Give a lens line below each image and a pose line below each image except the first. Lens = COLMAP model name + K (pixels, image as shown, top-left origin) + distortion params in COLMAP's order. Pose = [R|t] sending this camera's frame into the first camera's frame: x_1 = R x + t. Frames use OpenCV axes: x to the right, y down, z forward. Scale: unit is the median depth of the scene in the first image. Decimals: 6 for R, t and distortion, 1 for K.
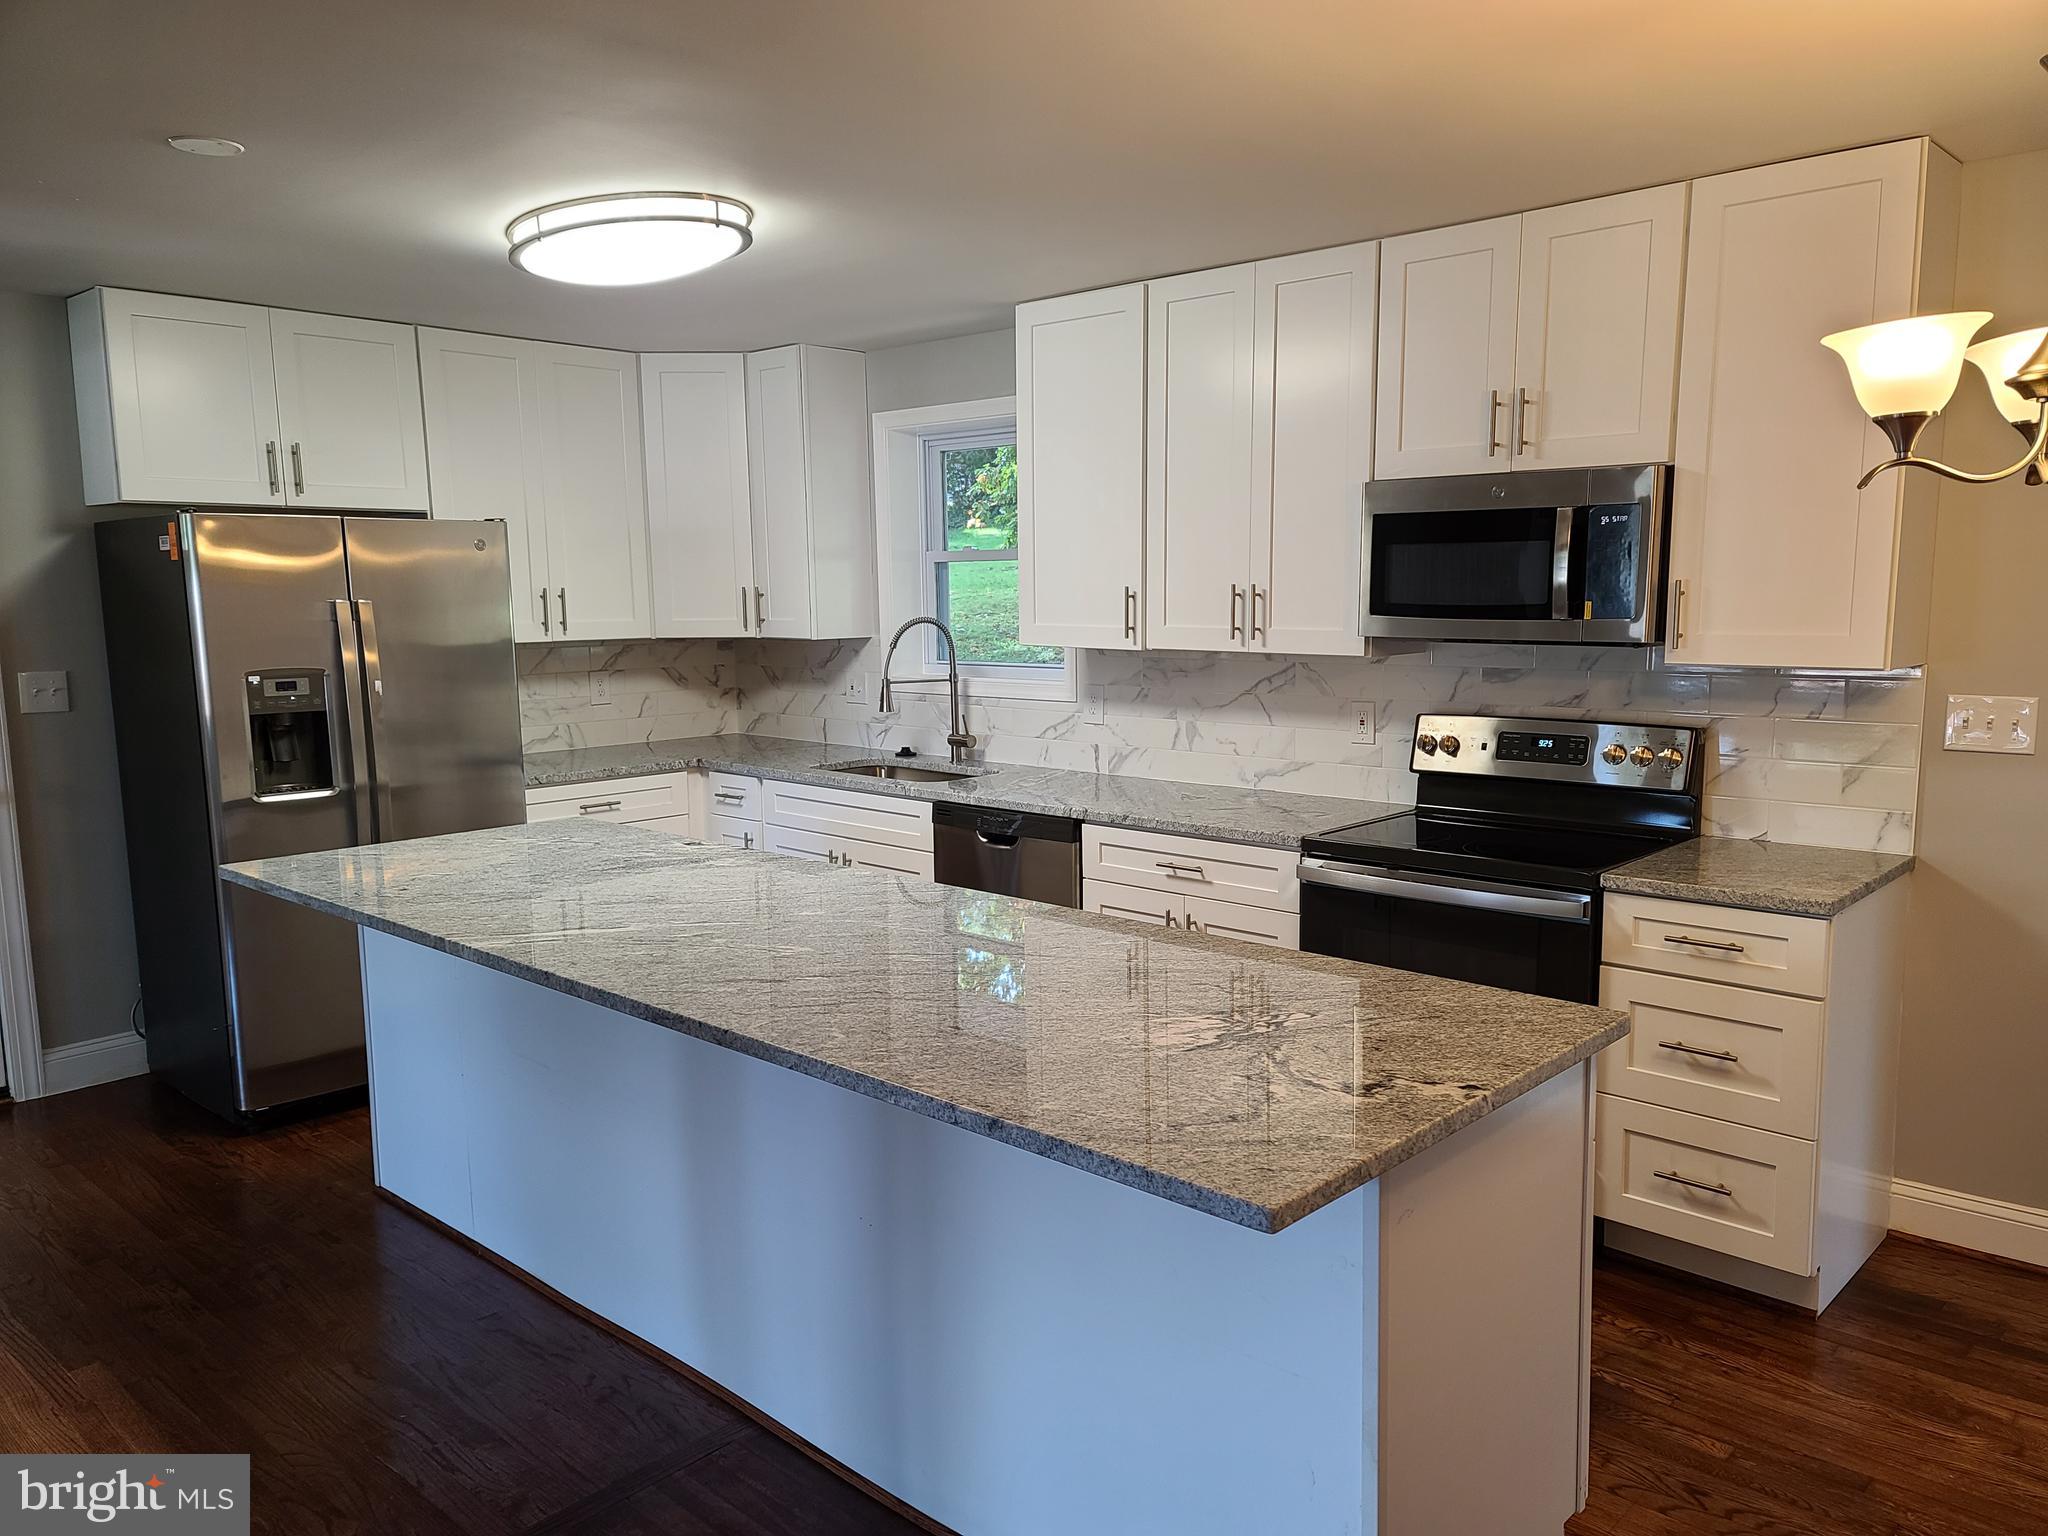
lens RADIAL K [[1482.5, 0, 1058.7], [0, 1482.5, 791.2], [0, 0, 1]] dist [0.086960, -0.076055]
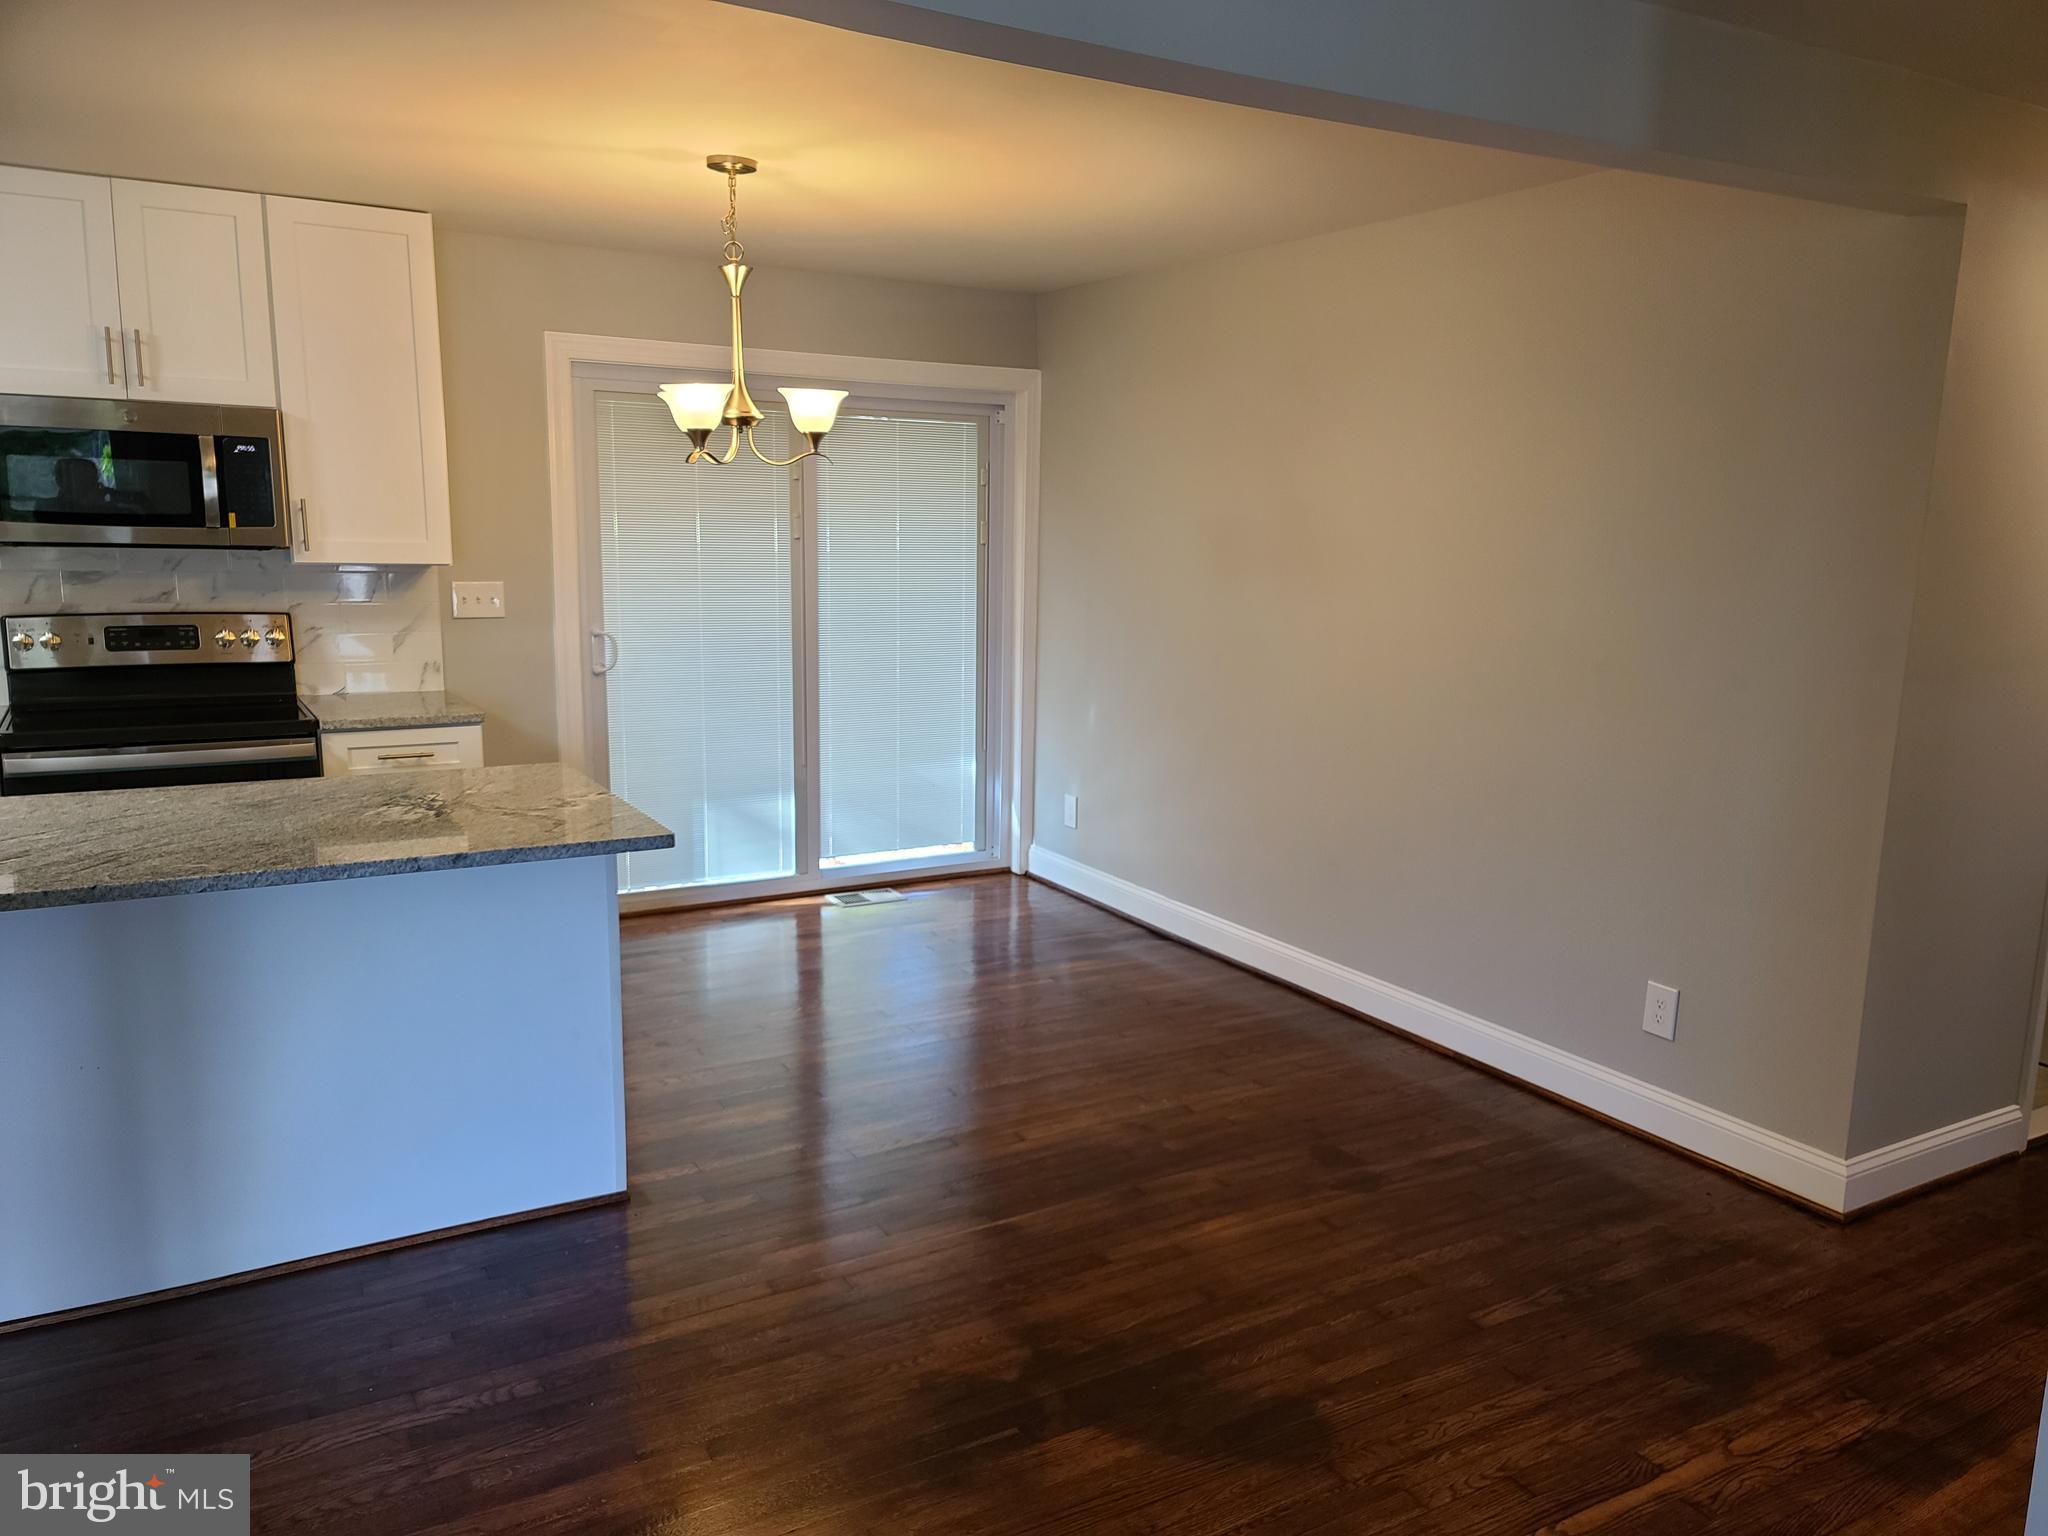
lens RADIAL K [[1482.5, 0, 1058.7], [0, 1482.5, 791.2], [0, 0, 1]] dist [0.086960, -0.076055]
pose [[0.289585, -0.158348, 0.943963, -0.661711], [0.107473, 0.985363, 0.132322, 0.009391], [-0.951099, 0.063132, 0.302365, -0.028267]]
